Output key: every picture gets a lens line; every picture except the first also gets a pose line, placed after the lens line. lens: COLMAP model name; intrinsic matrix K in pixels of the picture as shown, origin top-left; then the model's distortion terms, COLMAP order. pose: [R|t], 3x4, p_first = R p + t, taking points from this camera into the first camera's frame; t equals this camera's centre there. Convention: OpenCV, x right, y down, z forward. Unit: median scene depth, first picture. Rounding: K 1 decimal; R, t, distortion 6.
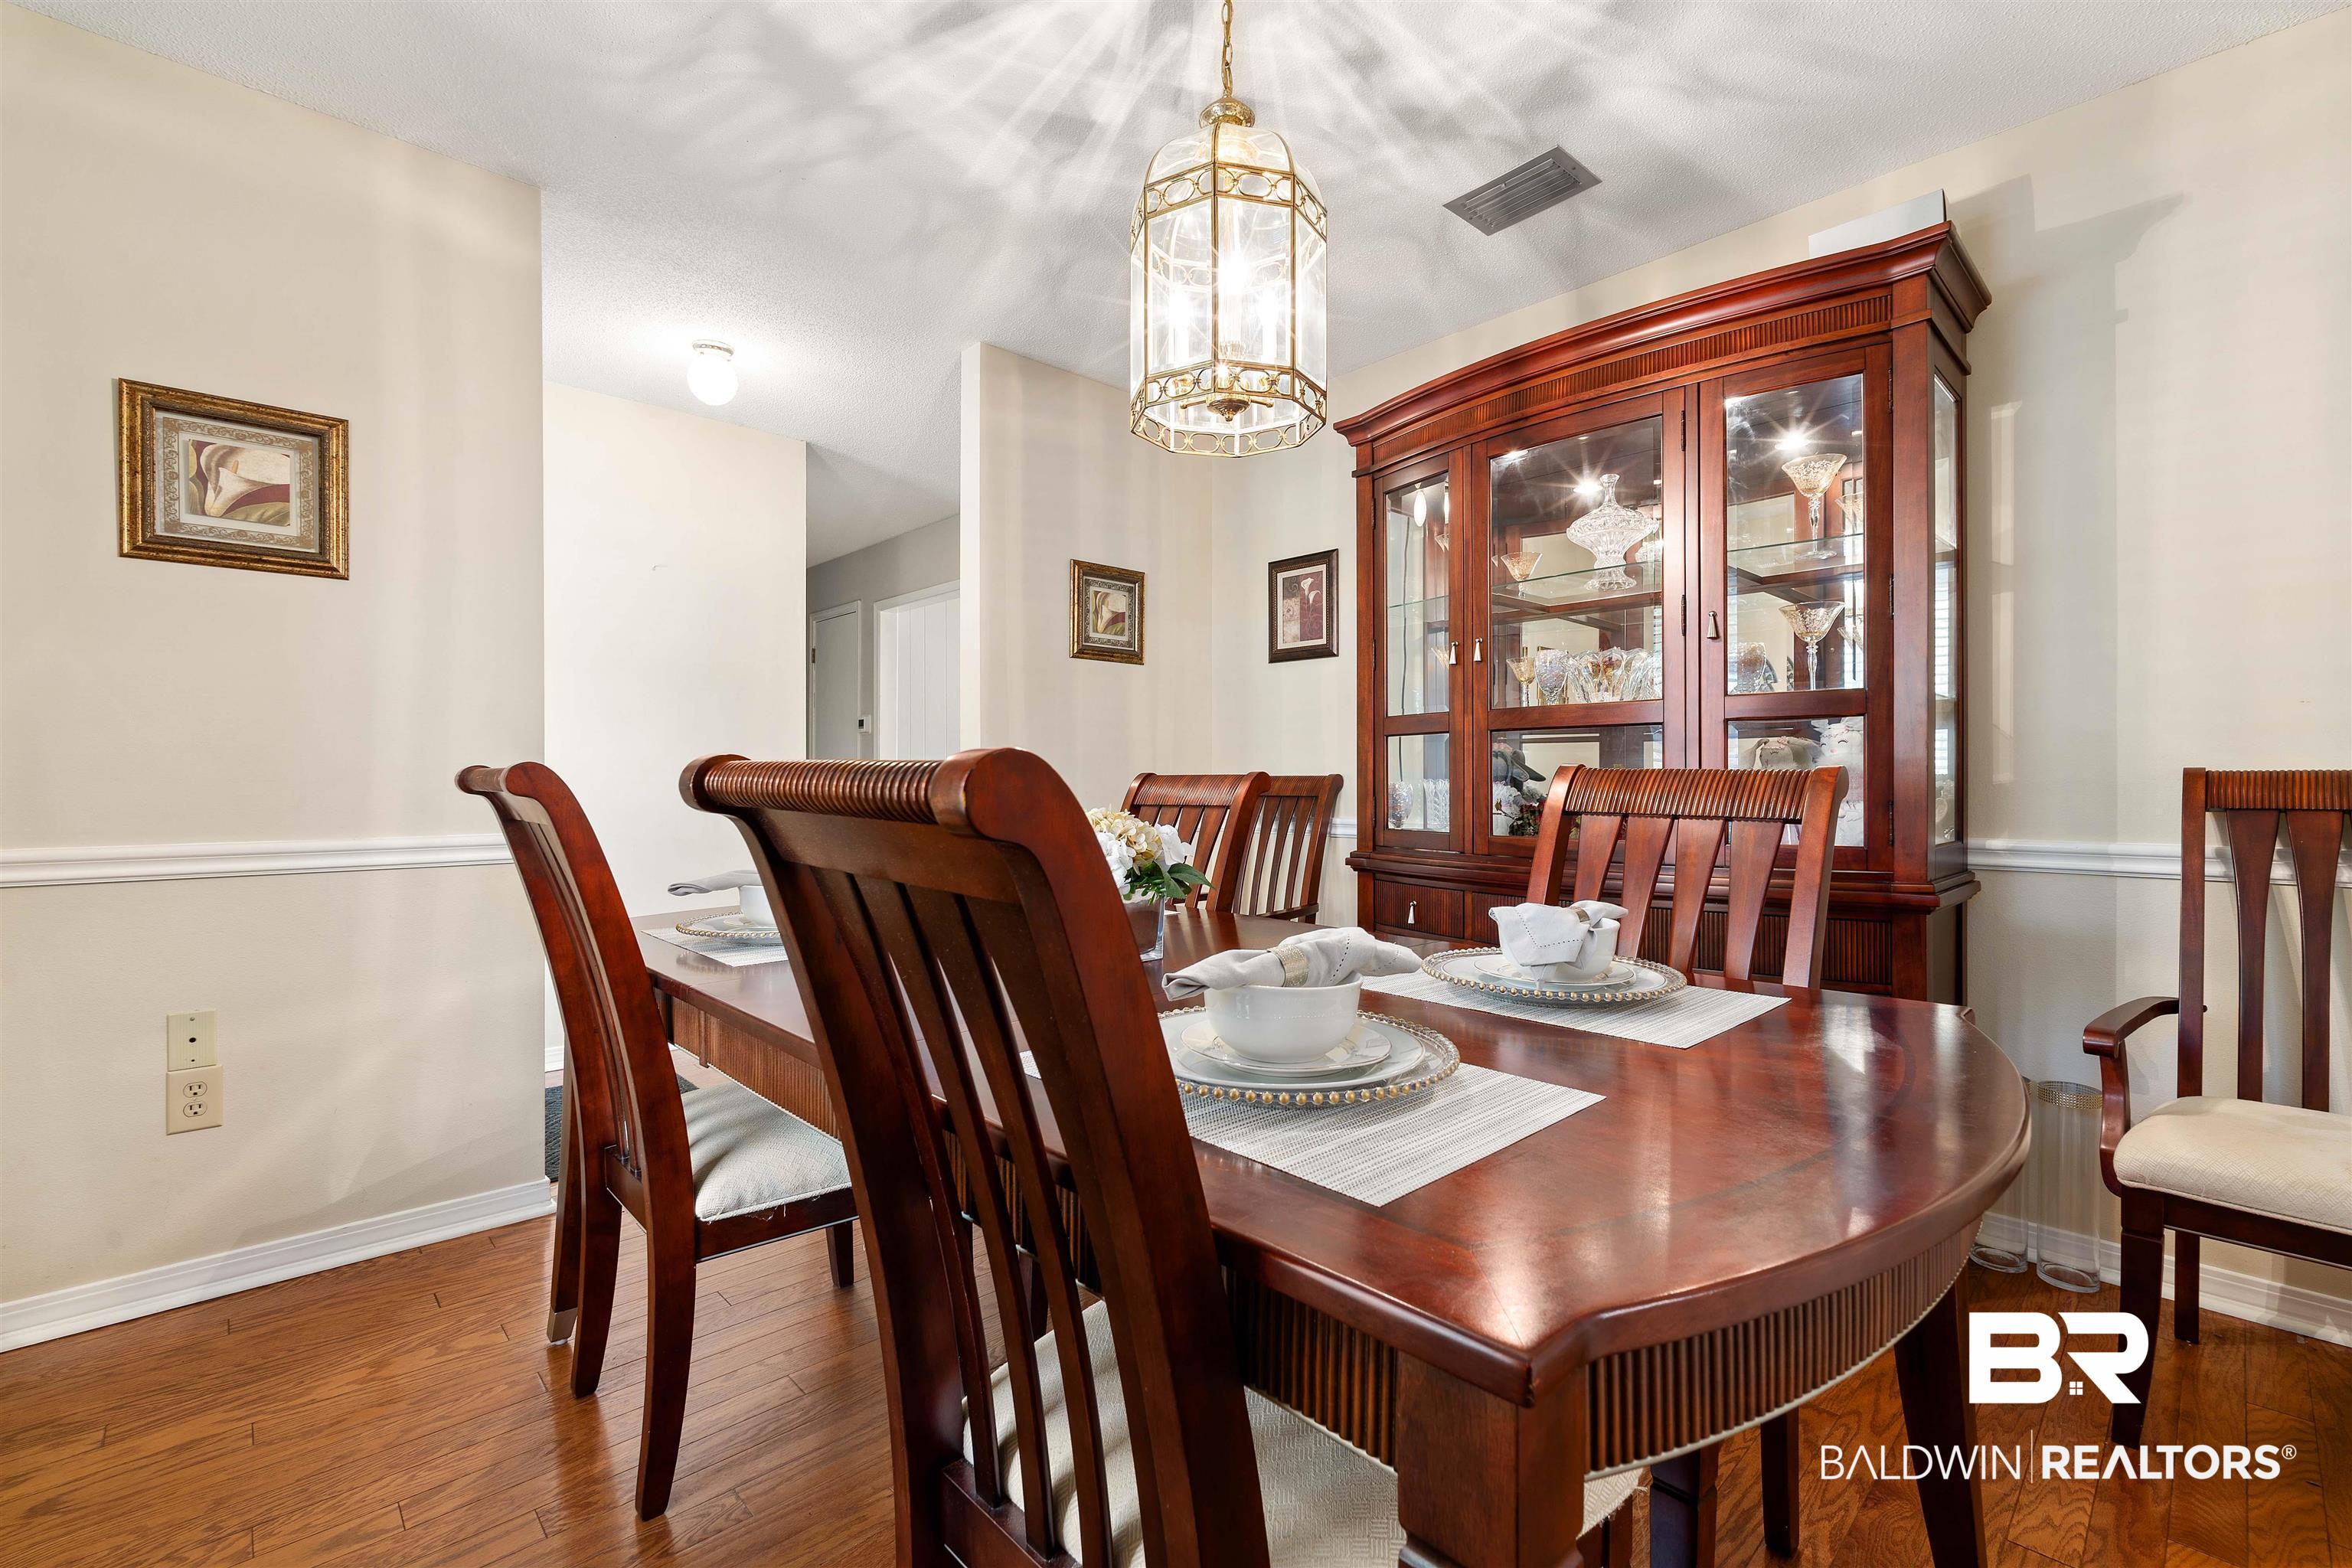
lens RADIAL K [[1023.4, 0, 1182.4], [0, 1023.4, 773.2], [0, 0, 1]] dist [-0.001450, -0.000257]
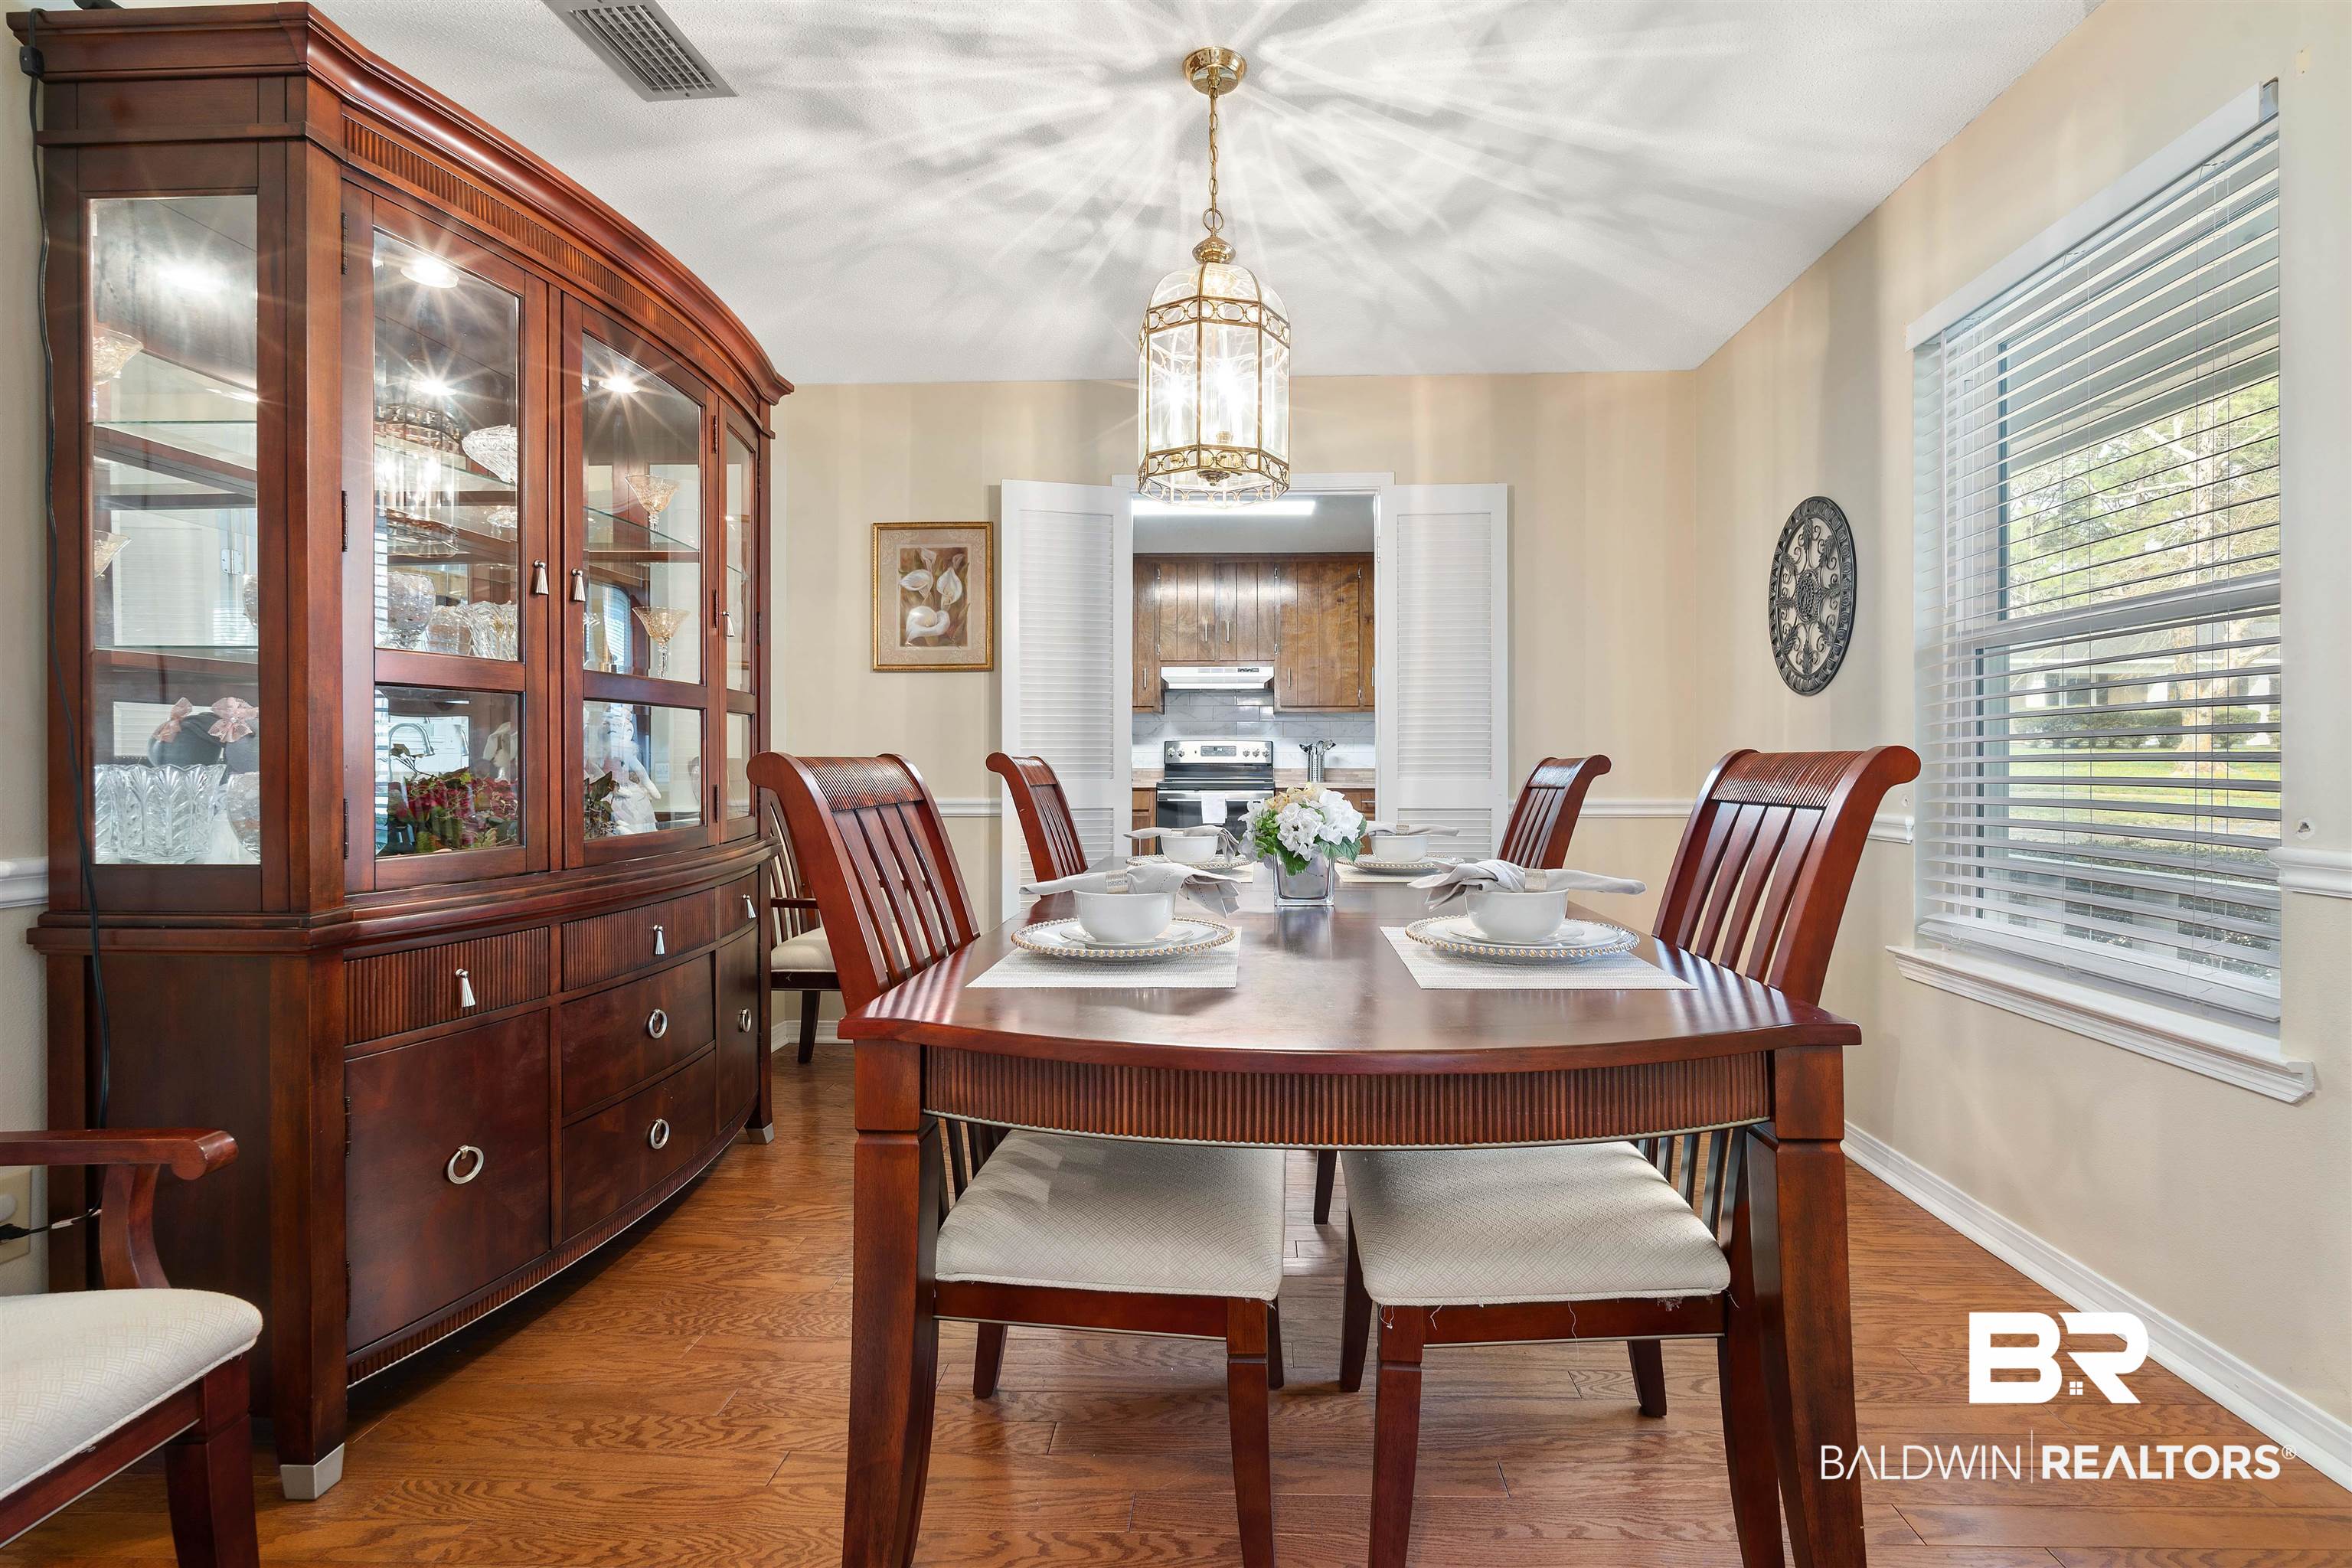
lens RADIAL K [[1023.4, 0, 1182.4], [0, 1023.4, 773.2], [0, 0, 1]] dist [-0.001450, -0.000257]
pose [[-0.695960, 0.000350, 0.718080, -0.523185], [0.000330, 1.000000, -0.000168, 0.012089], [-0.718080, 0.000120, -0.695961, 1.179391]]
